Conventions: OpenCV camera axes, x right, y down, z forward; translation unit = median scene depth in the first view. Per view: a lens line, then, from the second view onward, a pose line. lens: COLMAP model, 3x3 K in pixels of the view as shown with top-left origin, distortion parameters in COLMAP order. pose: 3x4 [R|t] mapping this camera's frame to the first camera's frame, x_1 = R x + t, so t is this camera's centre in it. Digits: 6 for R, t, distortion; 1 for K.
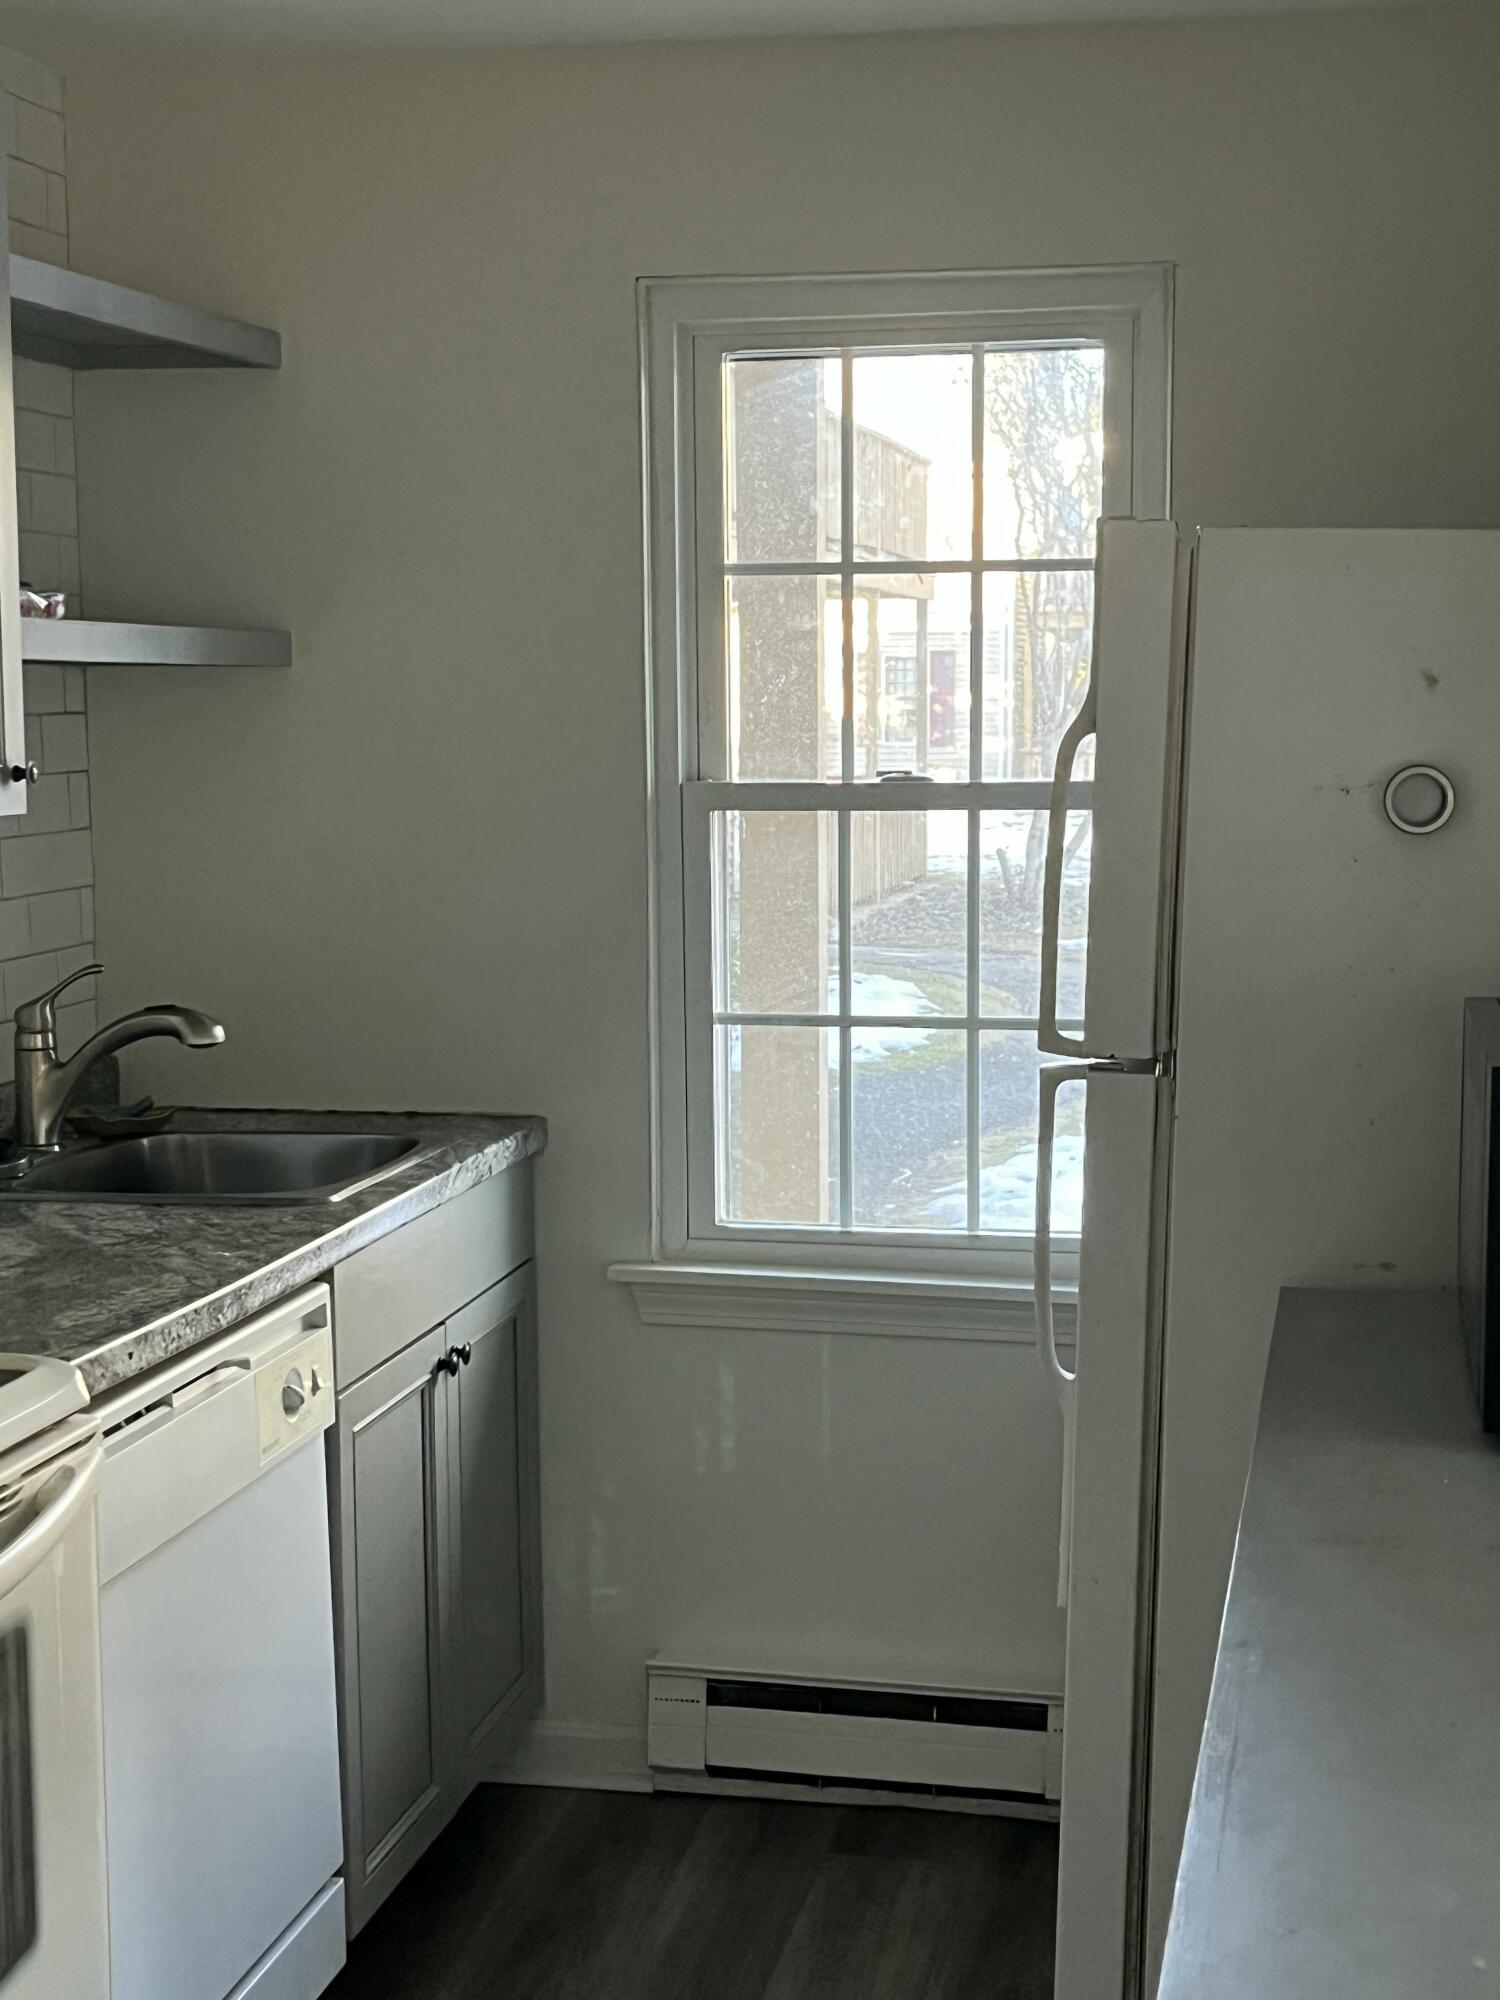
lens RADIAL K [[2836.5, 0, 737.5], [0, 2836.5, 1003.4], [0, 0, 1]] dist [0.050948, 0.000000]
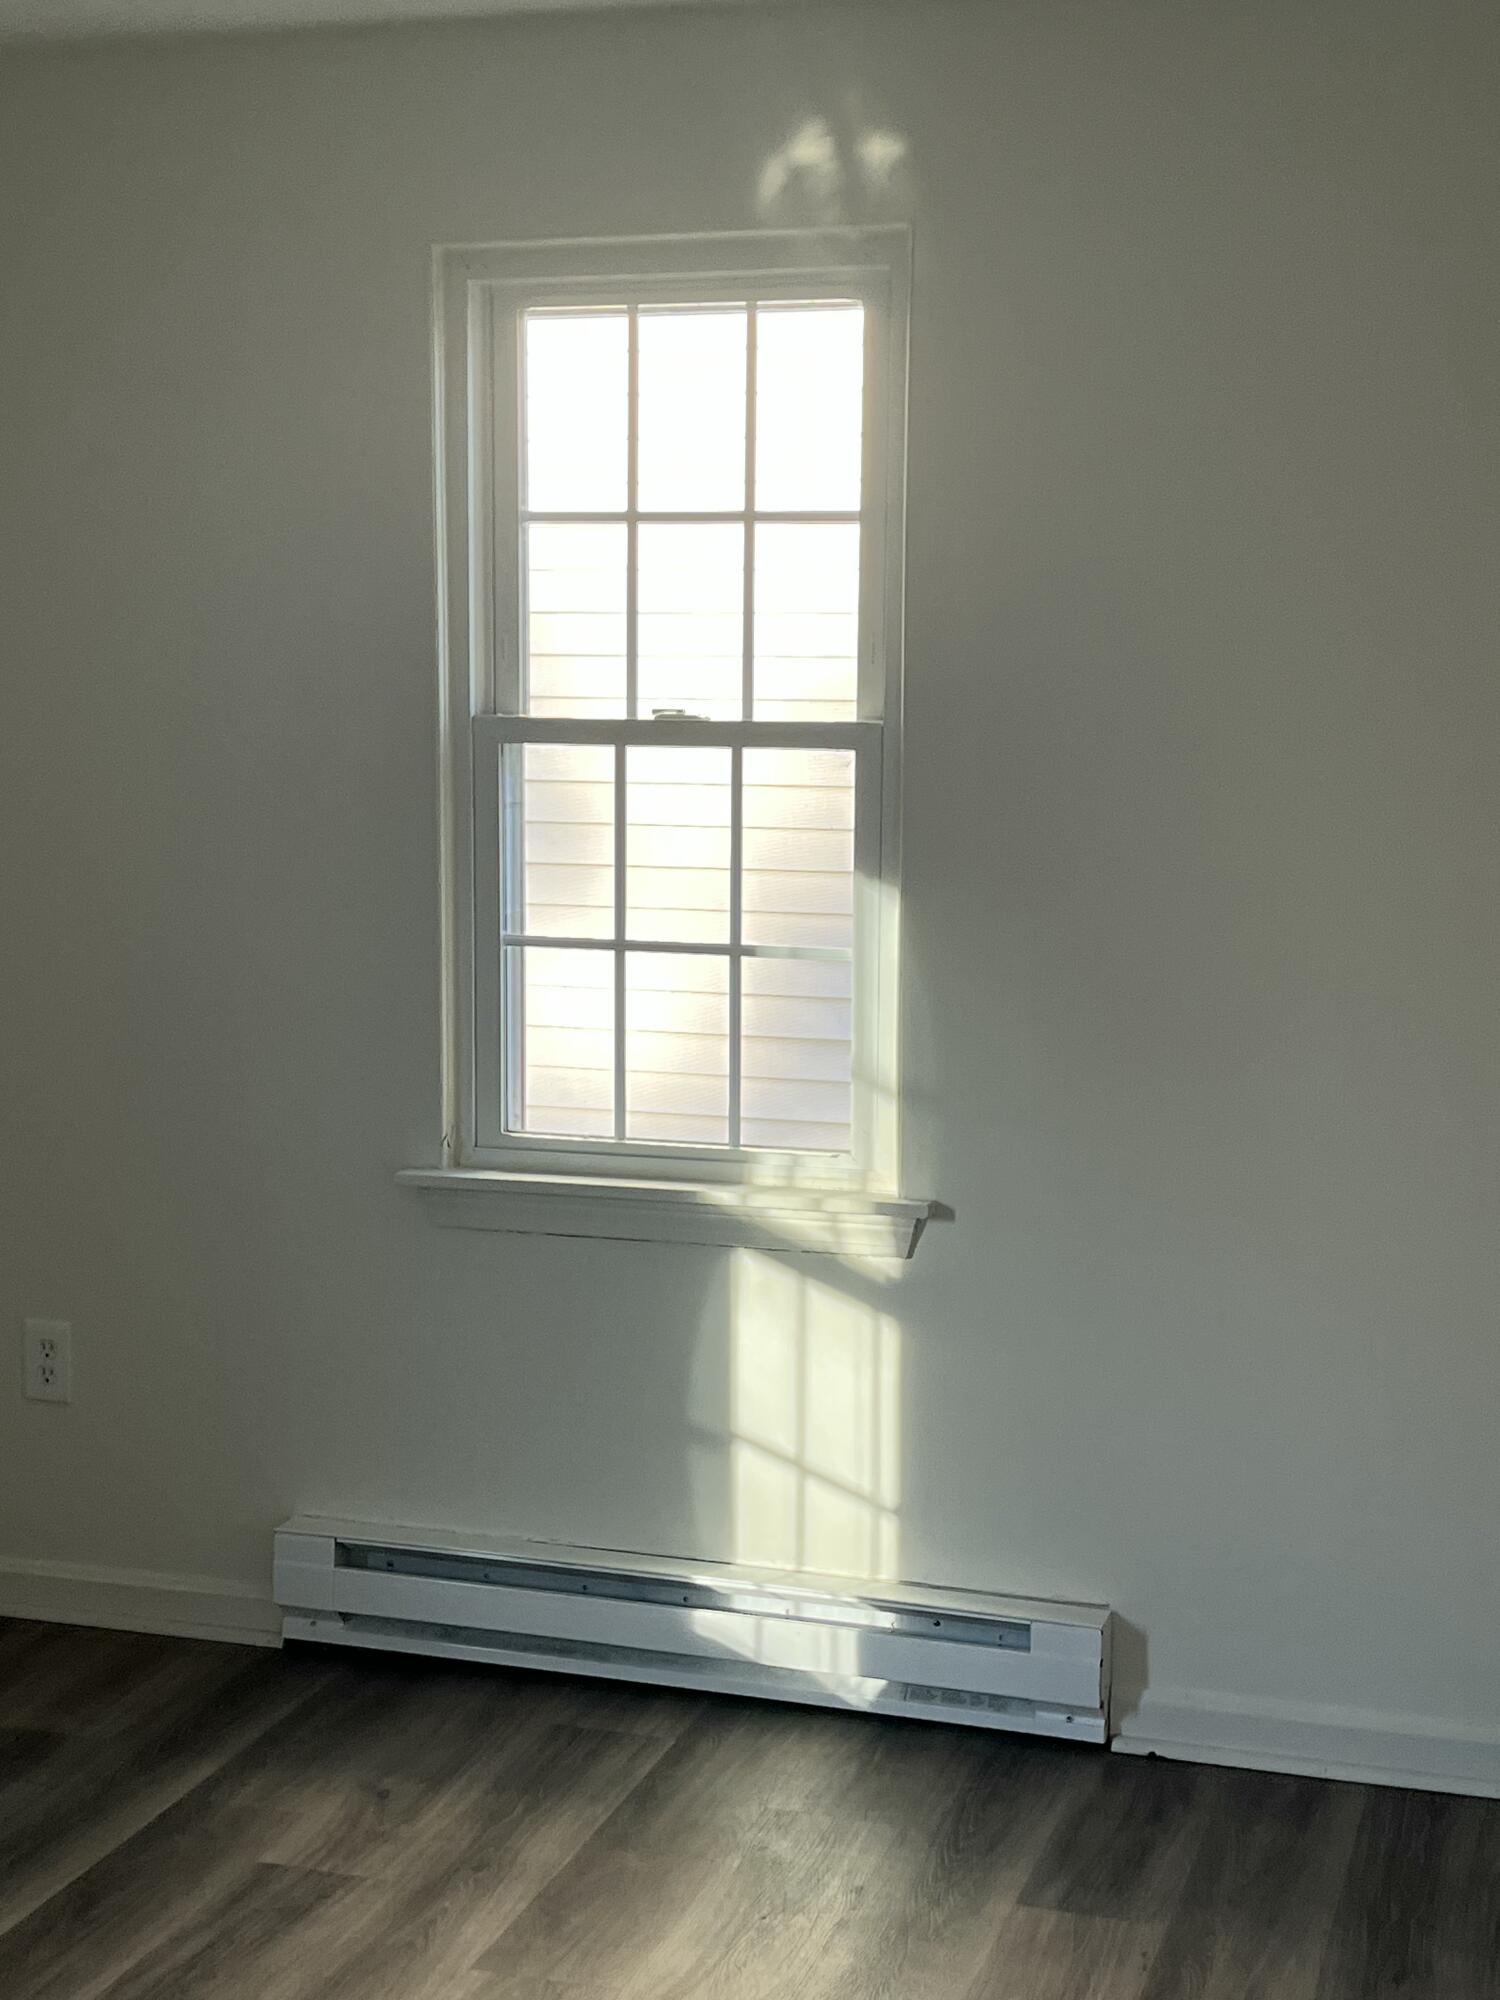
lens RADIAL K [[2836.5, 0, 771.4], [0, 2836.5, 1001.4], [0, 0, 1]] dist [0.050948, 0.000000]
pose [[0.994590, 0.026186, -0.100523, 0.202208], [-0.024188, 0.999486, 0.021052, 0.003478], [0.101023, -0.018507, 0.994712, -0.046398]]
